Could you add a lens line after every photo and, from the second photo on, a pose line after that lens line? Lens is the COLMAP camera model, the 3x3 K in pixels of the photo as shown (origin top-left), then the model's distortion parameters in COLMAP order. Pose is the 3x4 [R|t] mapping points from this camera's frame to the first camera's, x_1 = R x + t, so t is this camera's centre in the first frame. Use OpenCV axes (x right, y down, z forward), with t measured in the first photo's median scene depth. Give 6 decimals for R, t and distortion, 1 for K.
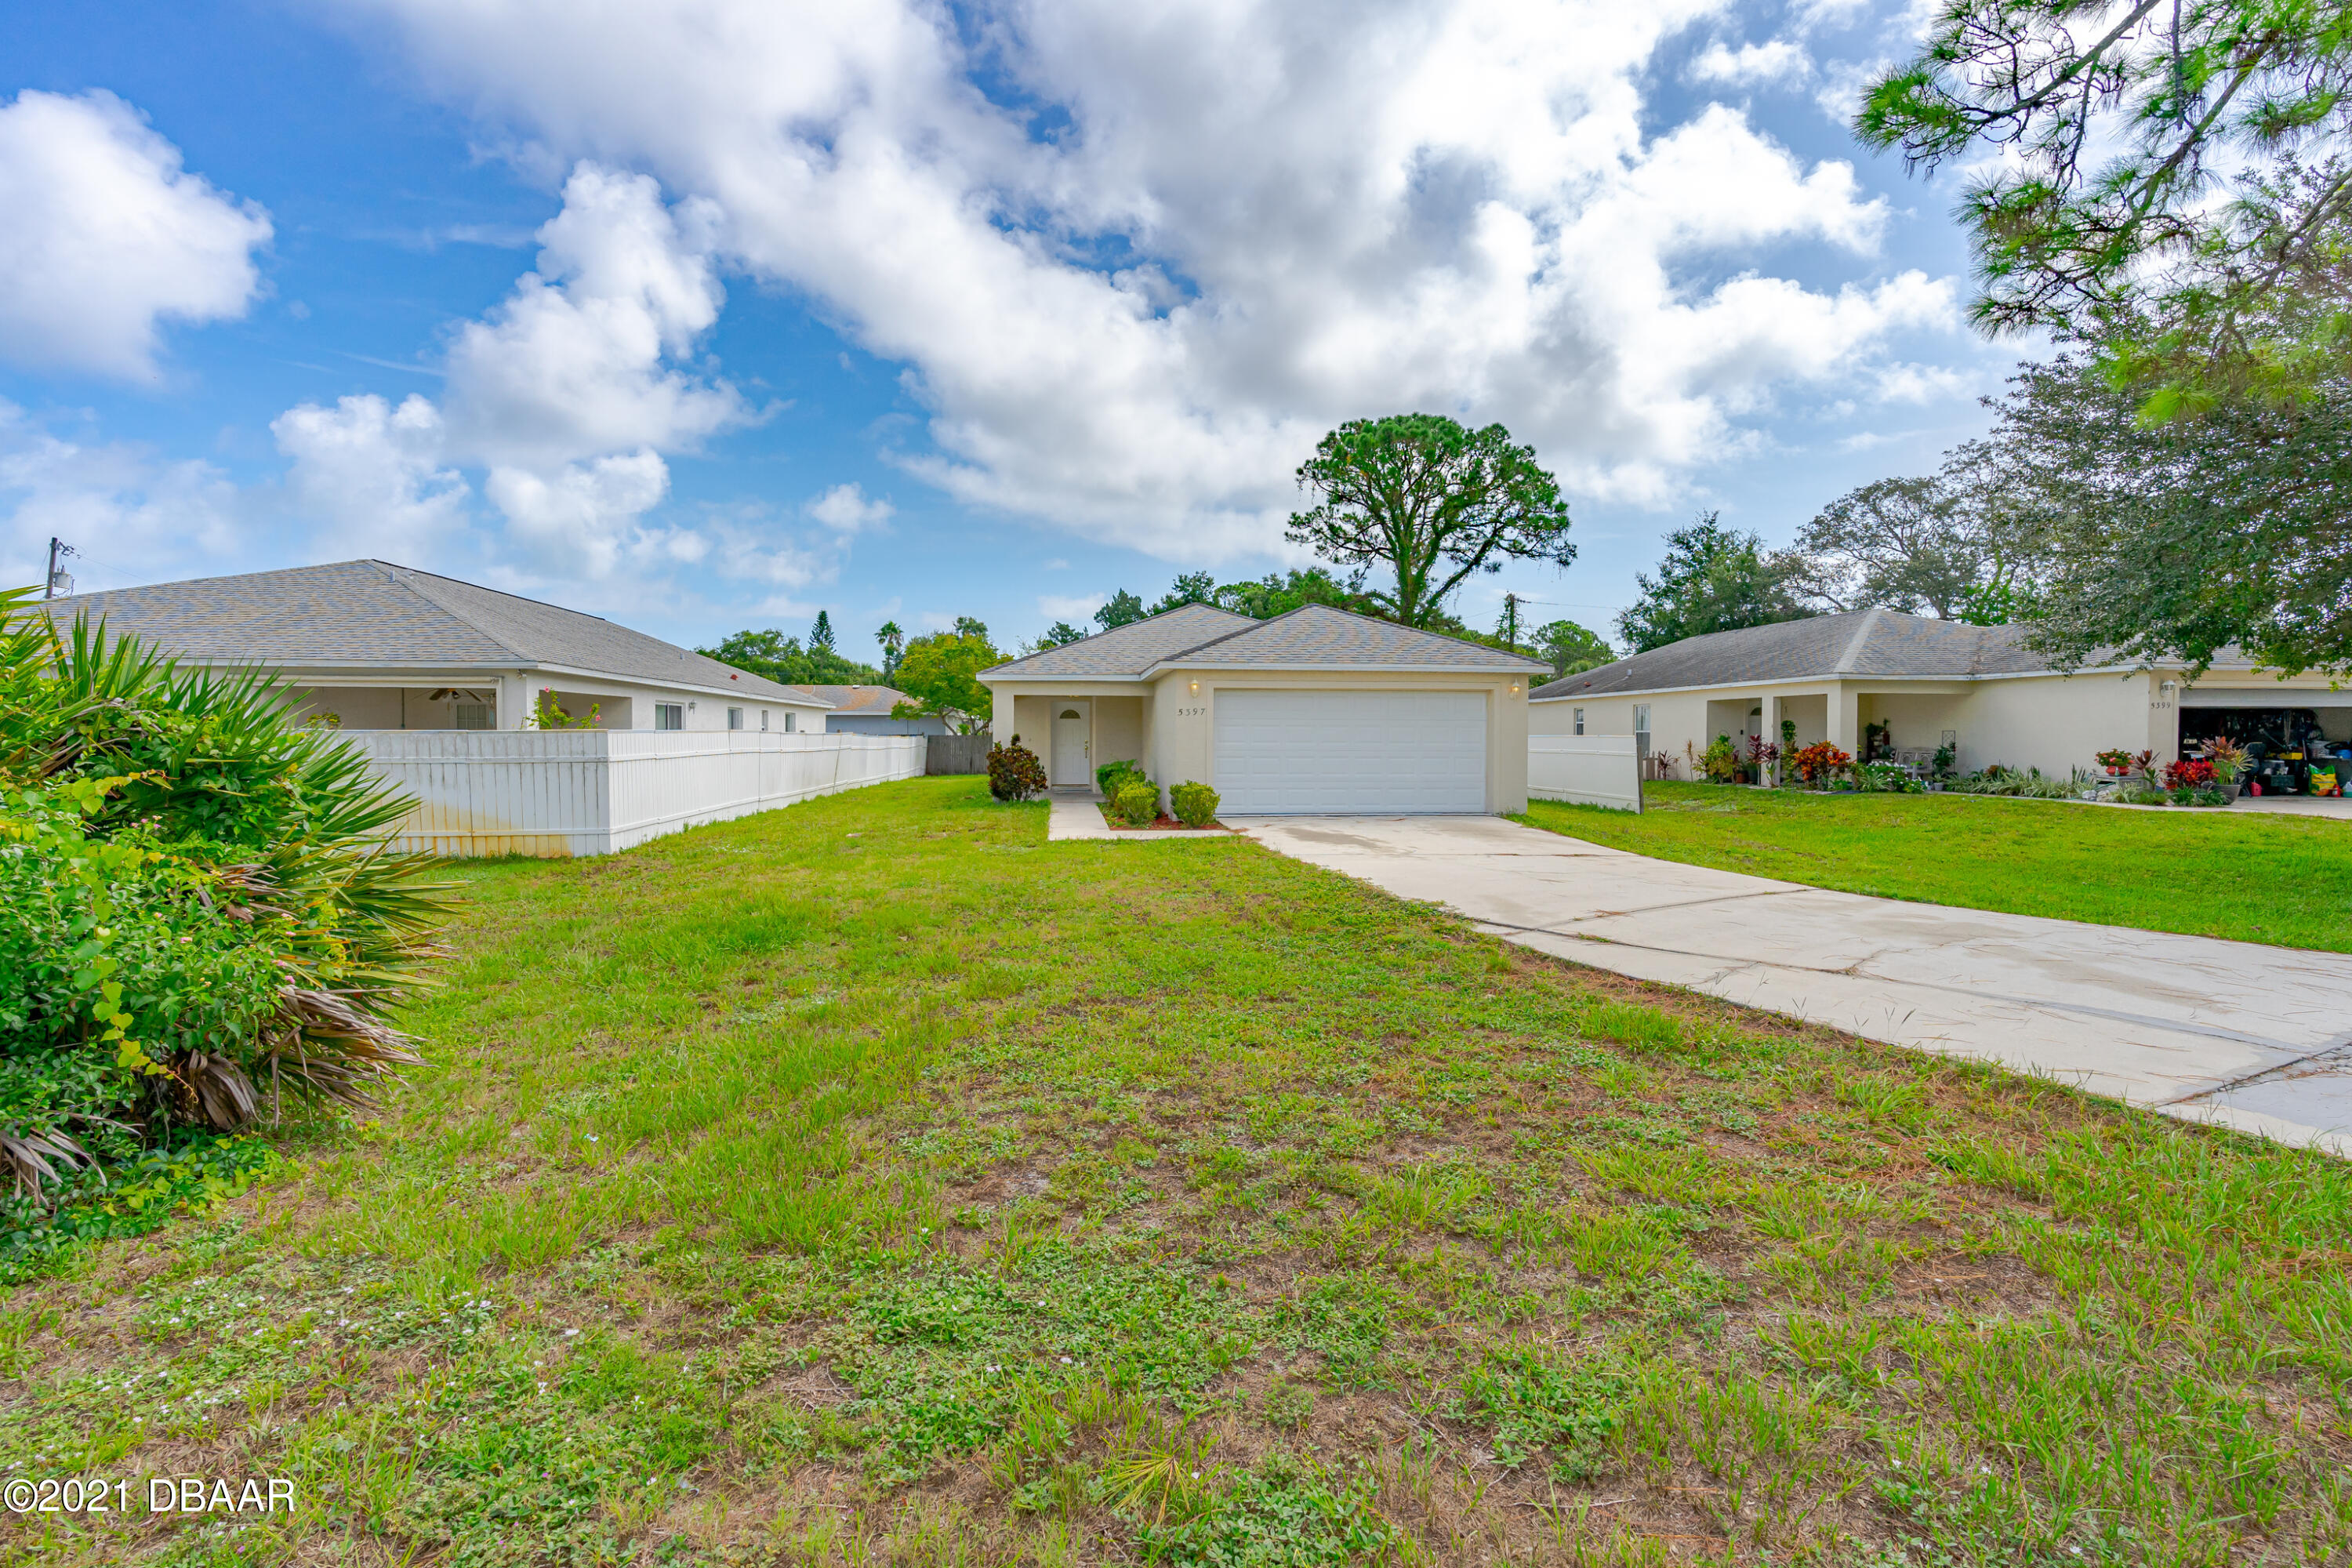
lens RADIAL K [[1072.3, 0, 1178.0], [0, 1072.3, 762.5], [0, 0, 1]] dist [-0.001613, 0.002219]
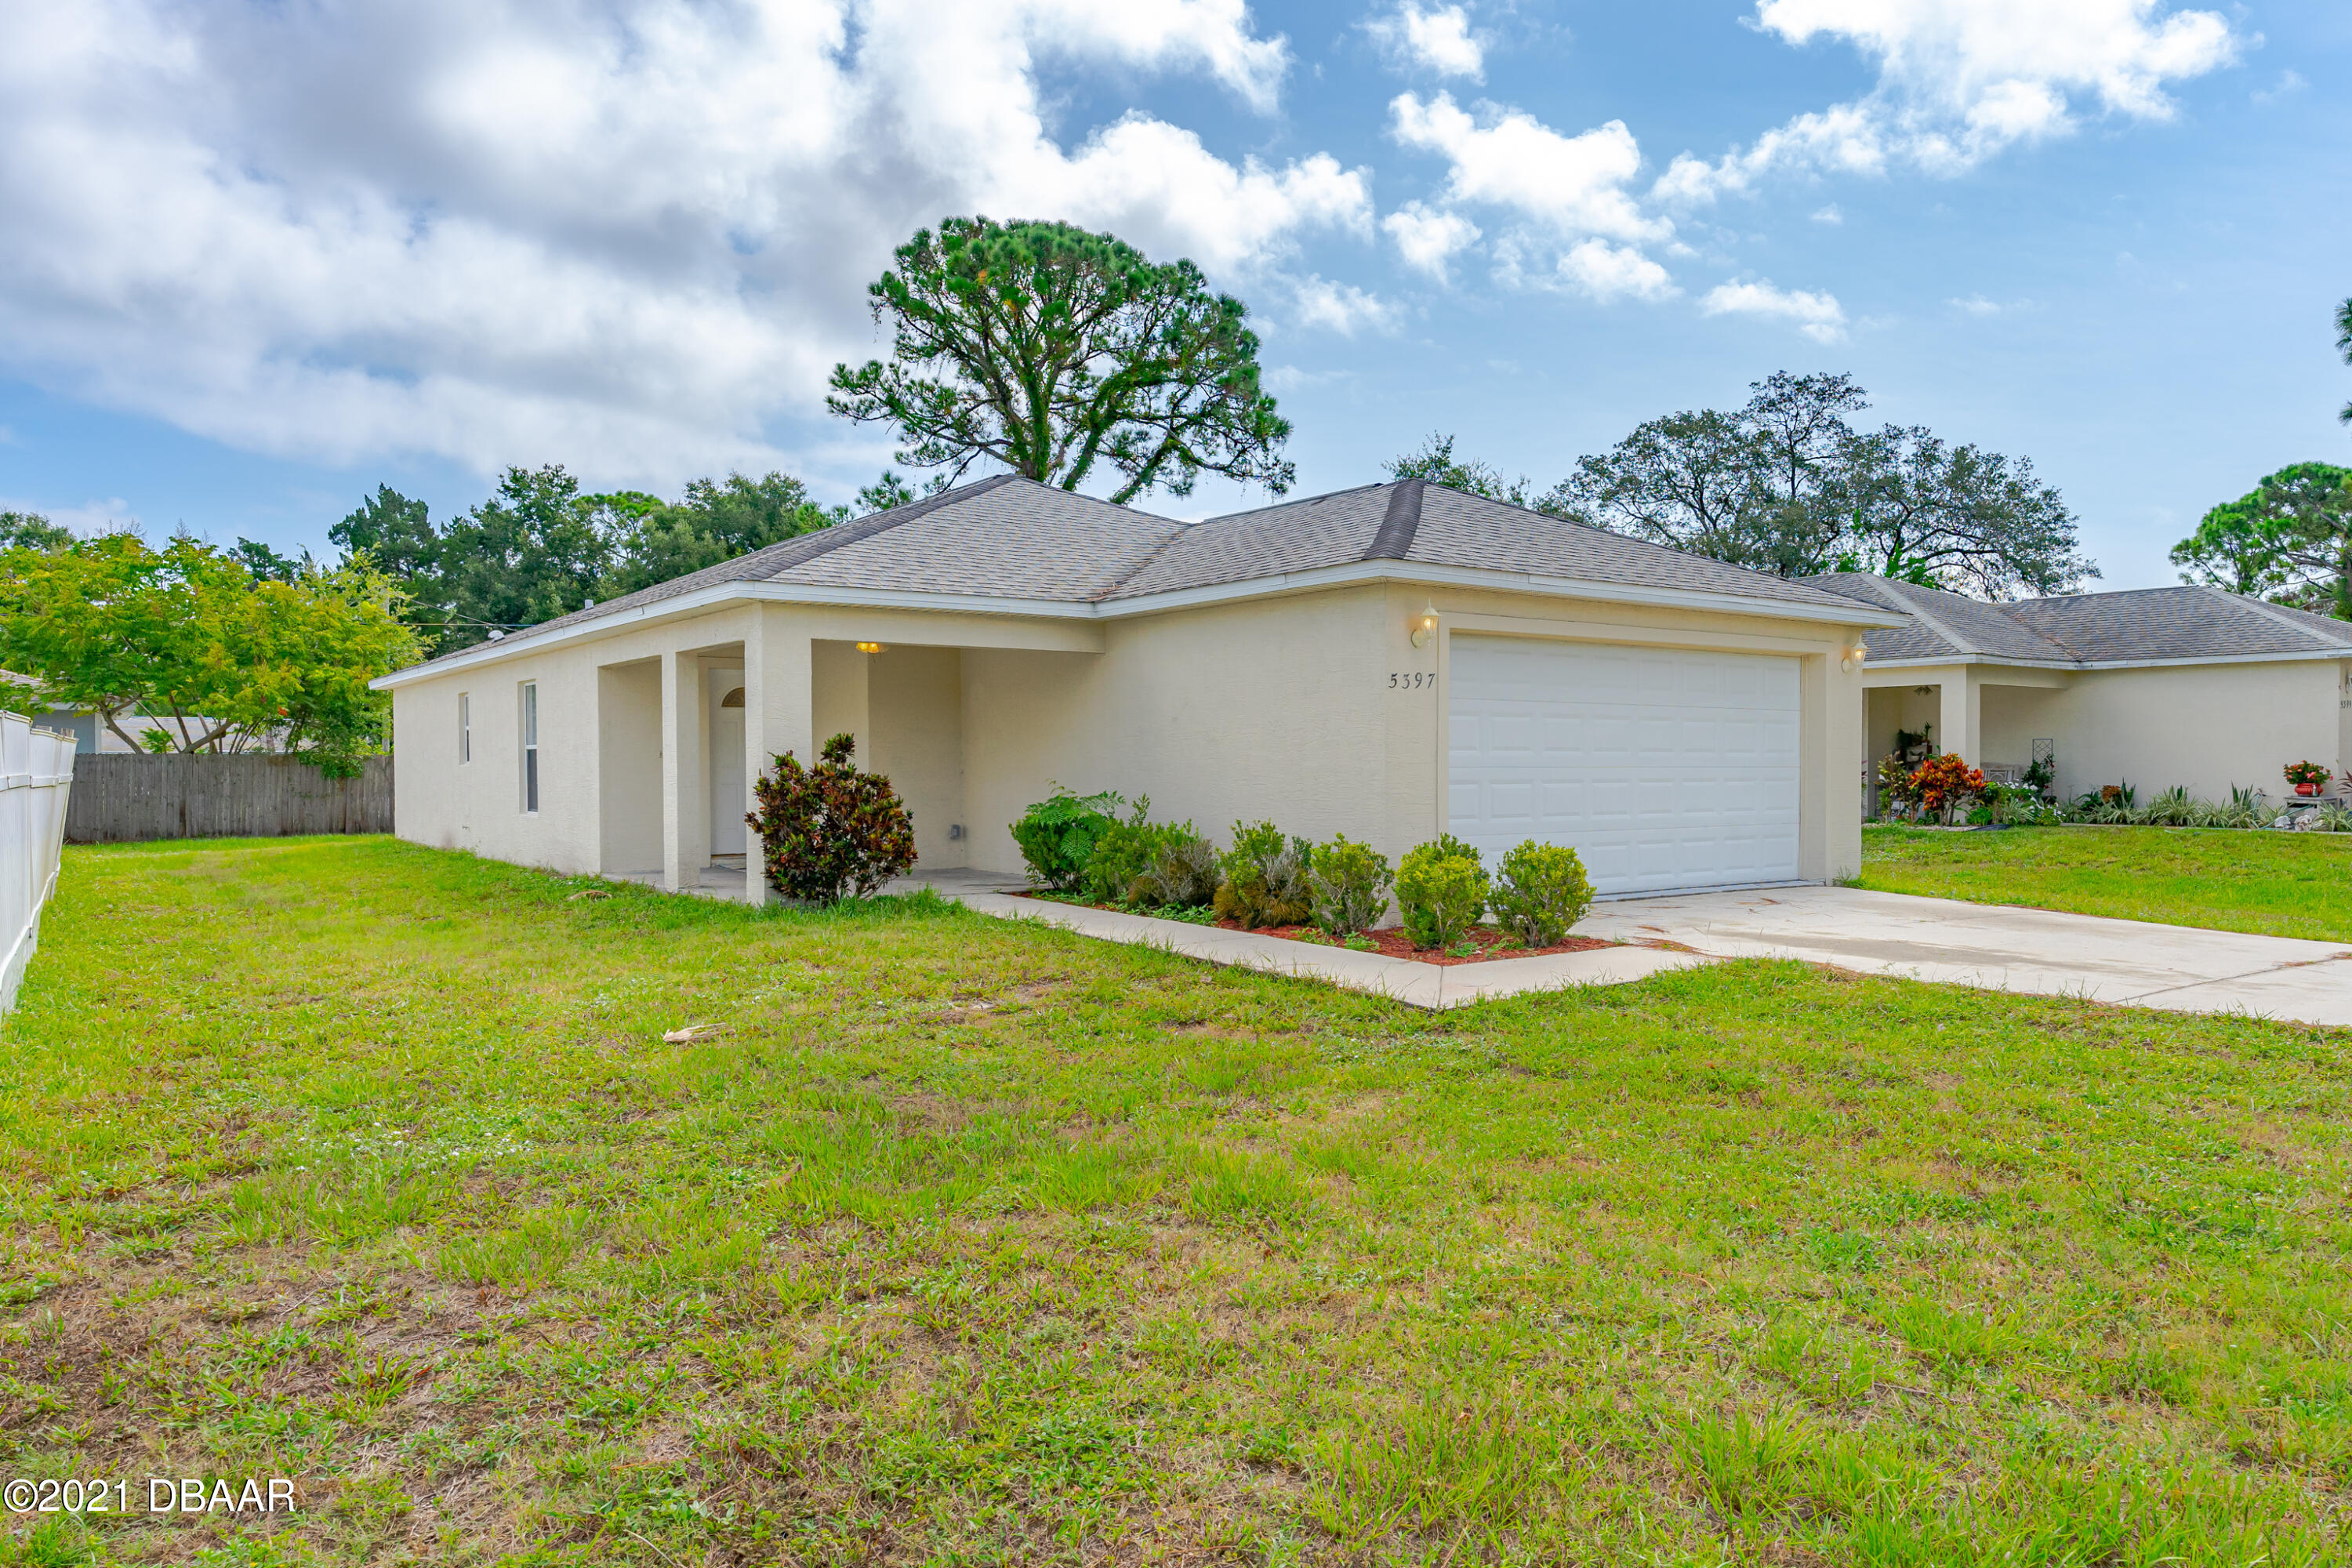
lens RADIAL K [[1574.7, 0, 1264.9], [0, 1574.7, 785.8], [0, 0, 1]] dist [0.004158, 0.004472]
pose [[0.860275, -0.011539, 0.509700, -0.137384], [0.016664, 0.999846, -0.005490, -0.000355], [-0.509559, 0.013216, 0.860334, 0.177023]]
